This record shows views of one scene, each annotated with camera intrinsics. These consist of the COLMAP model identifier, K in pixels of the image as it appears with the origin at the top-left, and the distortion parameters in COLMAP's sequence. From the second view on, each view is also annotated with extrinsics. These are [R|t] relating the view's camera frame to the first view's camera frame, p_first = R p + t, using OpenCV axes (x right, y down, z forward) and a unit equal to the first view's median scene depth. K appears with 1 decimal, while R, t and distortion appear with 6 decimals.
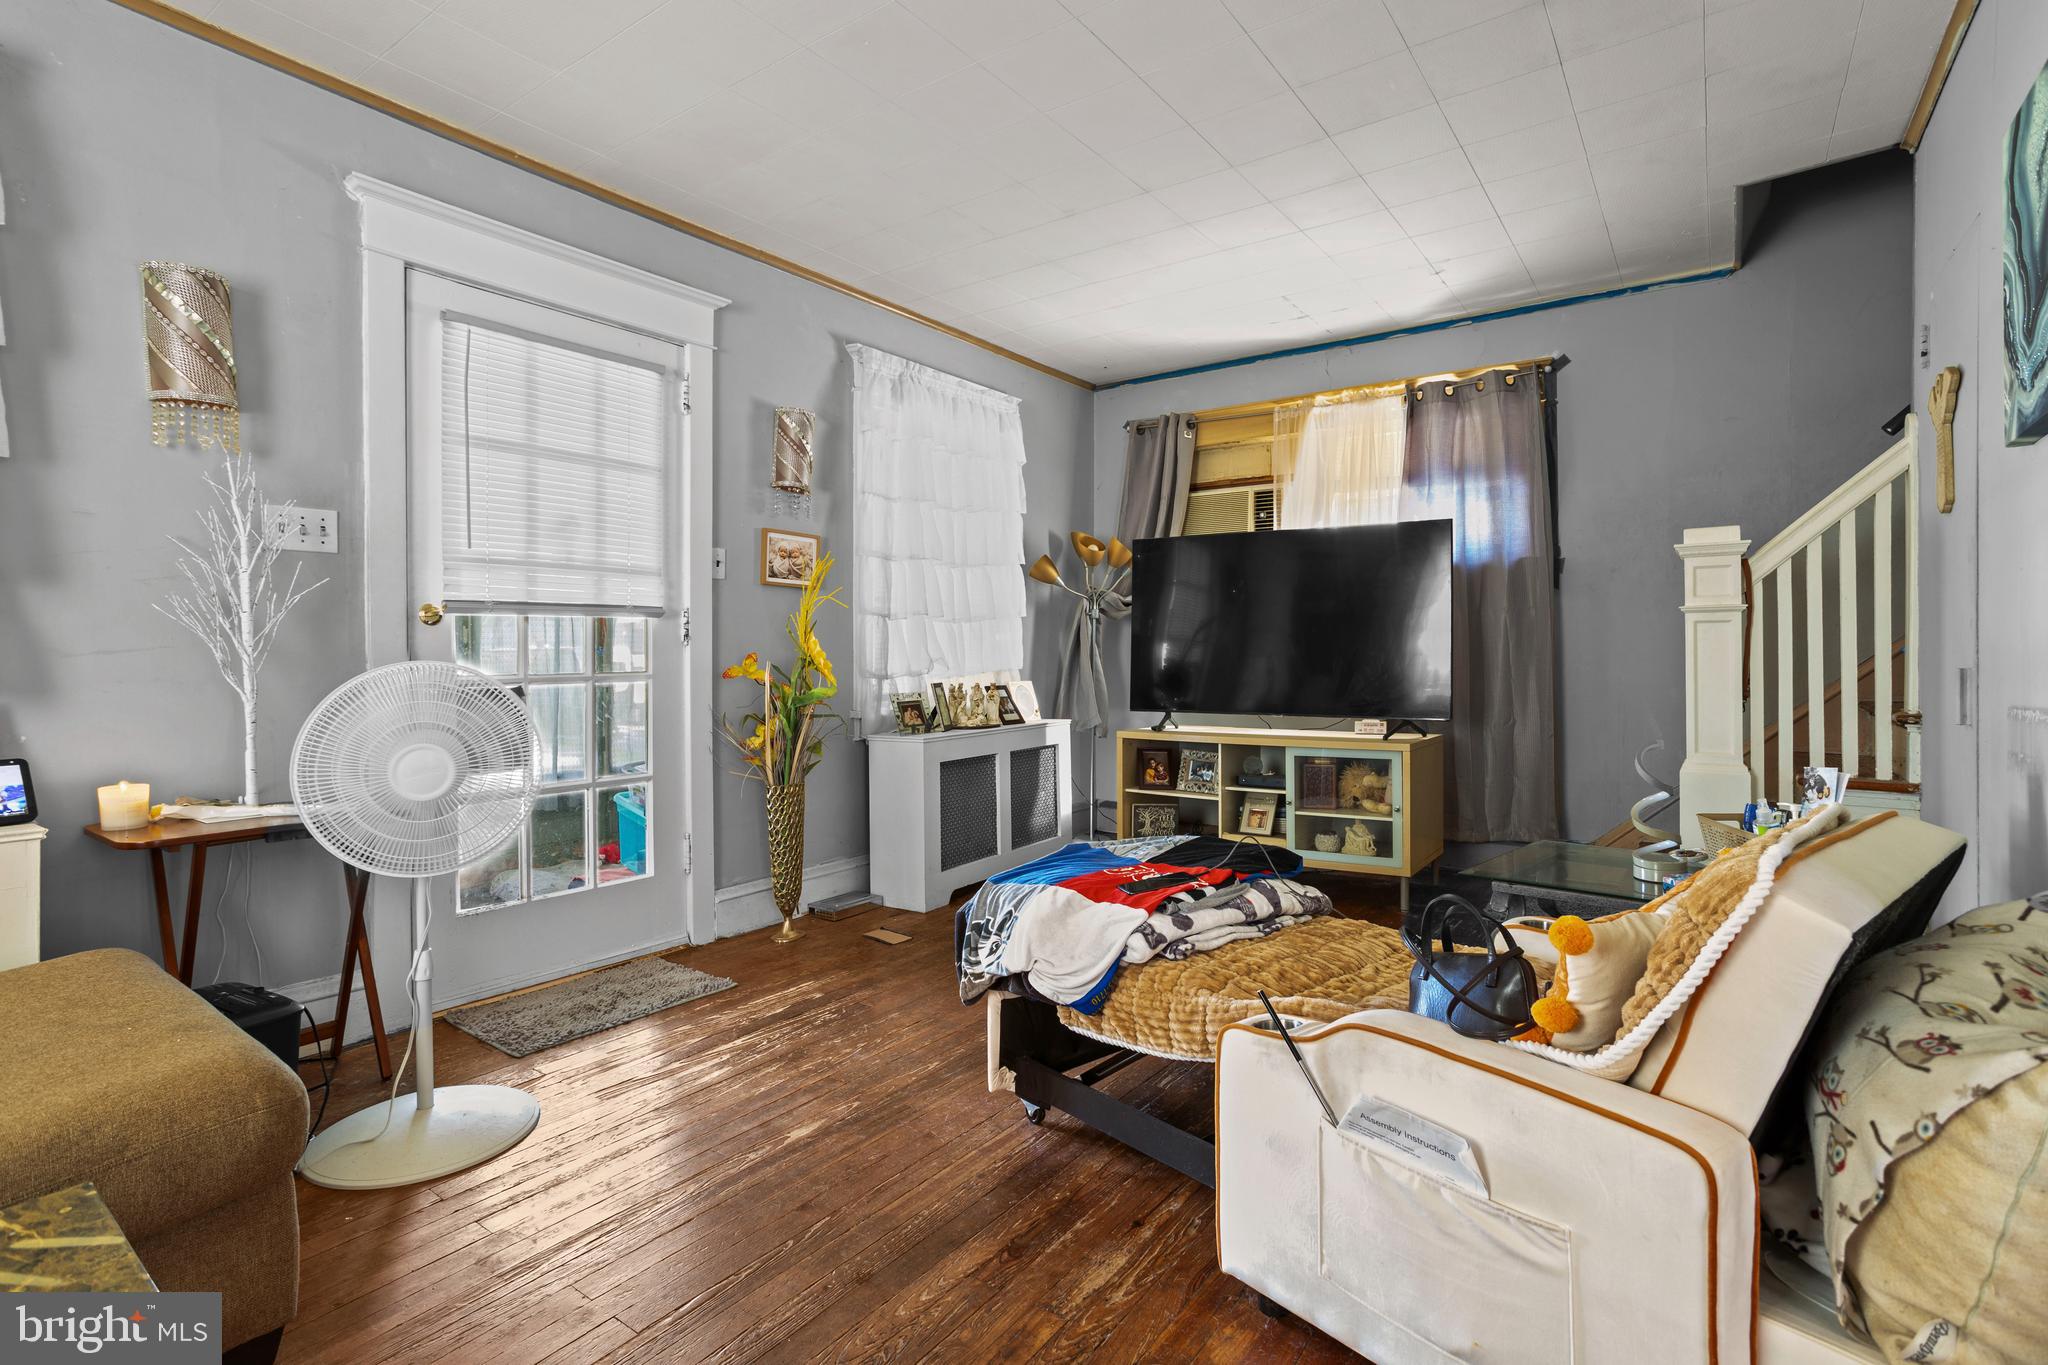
lens RADIAL K [[972.5, 0, 1027.7], [0, 972.5, 641.0], [0, 0, 1]] dist [-0.000171, 0.000000]
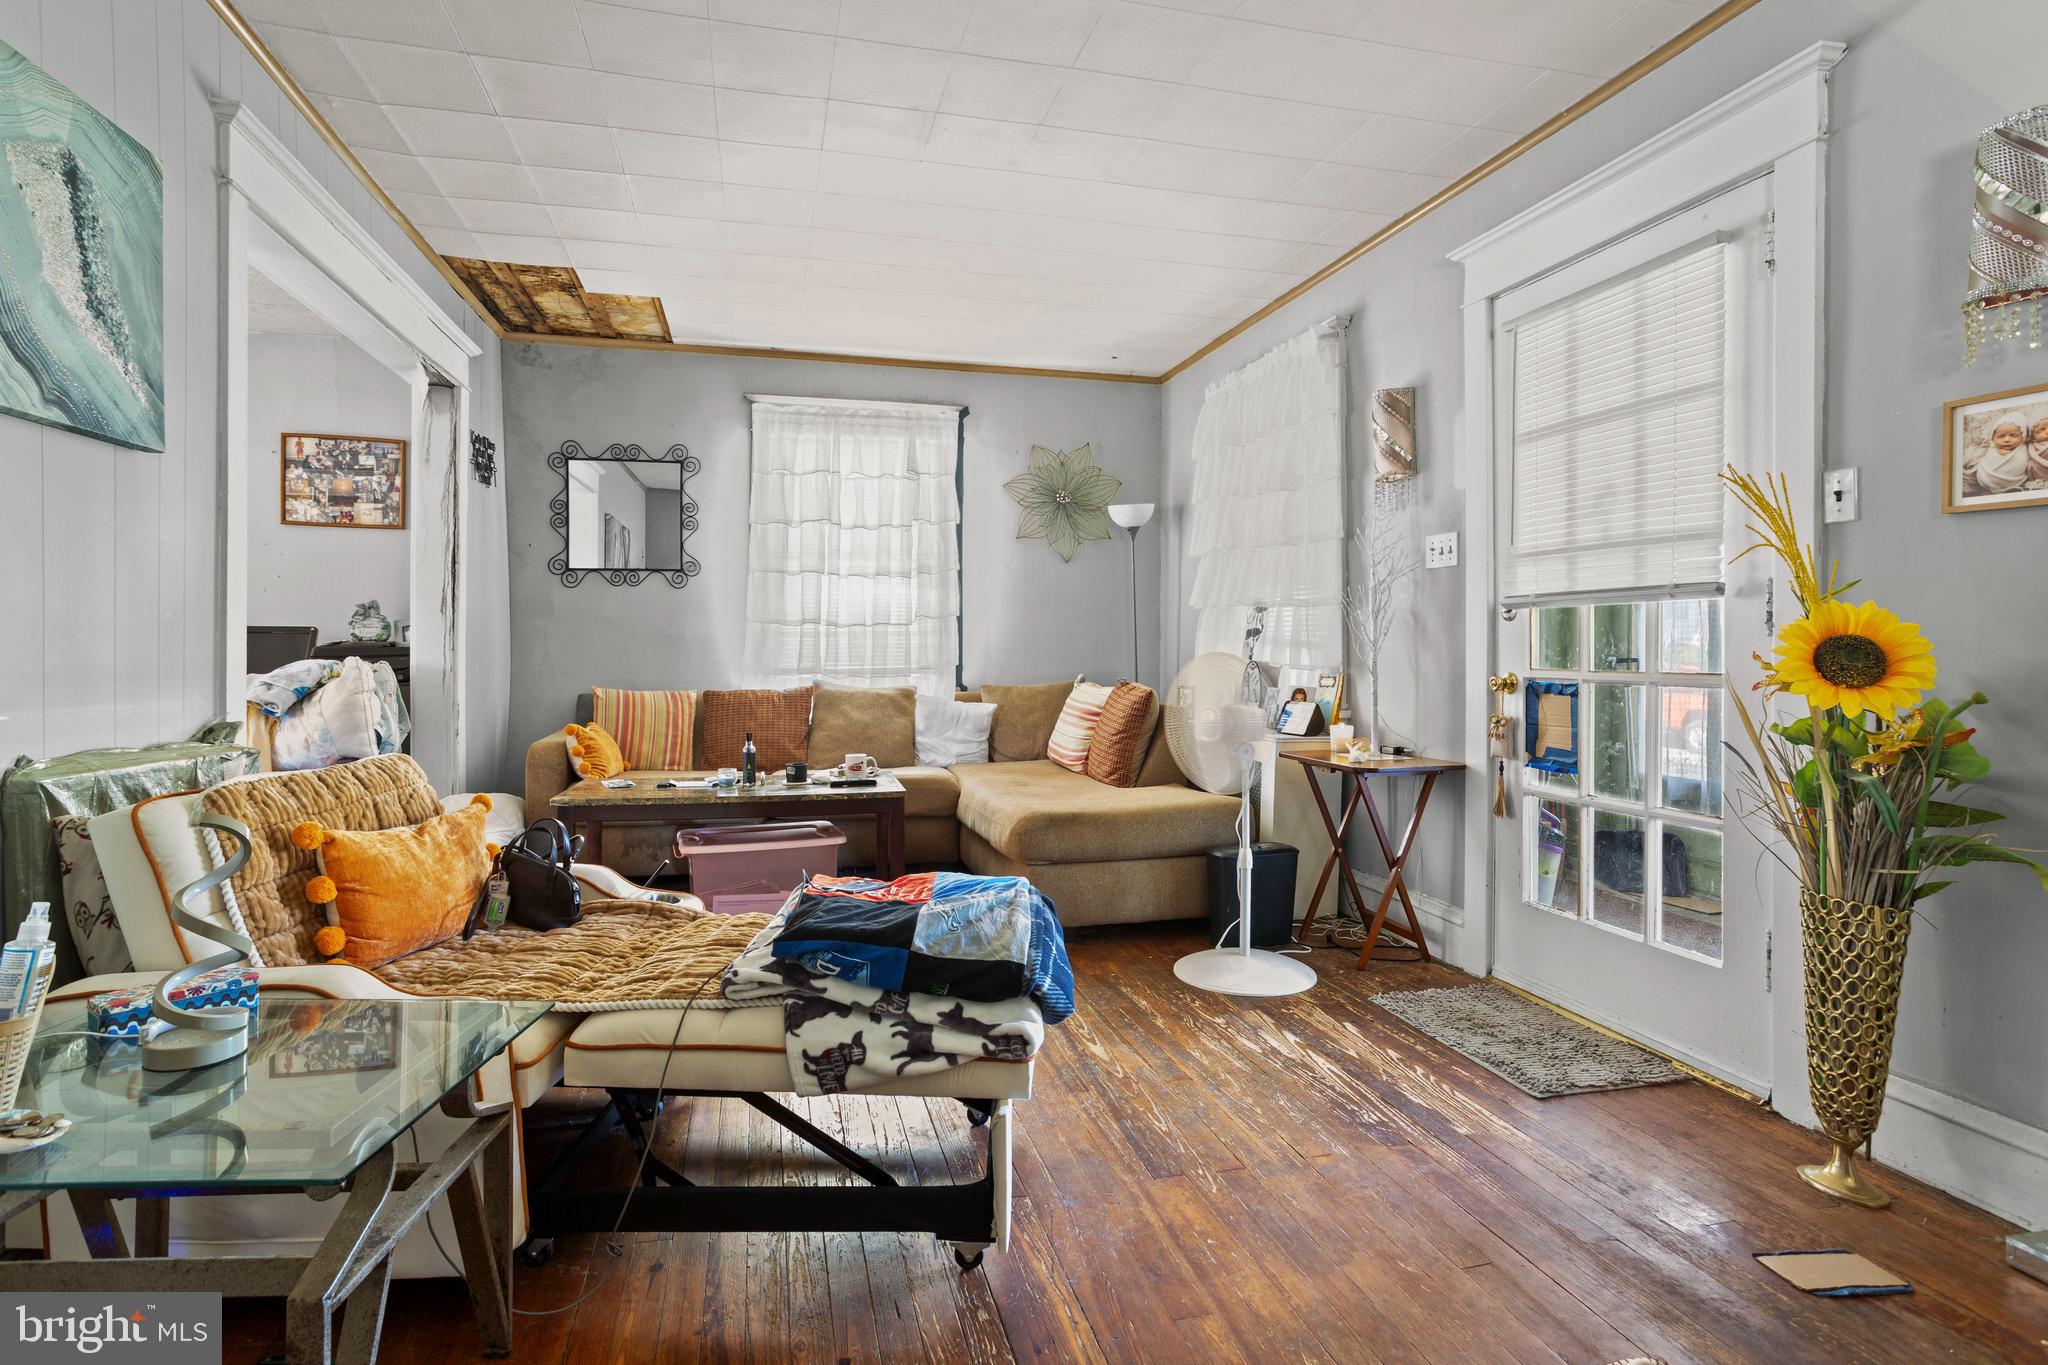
lens RADIAL K [[998.4, 0, 1026.4], [0, 998.4, 654.5], [0, 0, 1]] dist [0.001080, 0.000276]
pose [[-0.620878, 0.005769, -0.783886, 0.523852], [0.004868, 0.999982, 0.003503, 0.012500], [0.783892, -0.001641, -0.620895, 1.144855]]
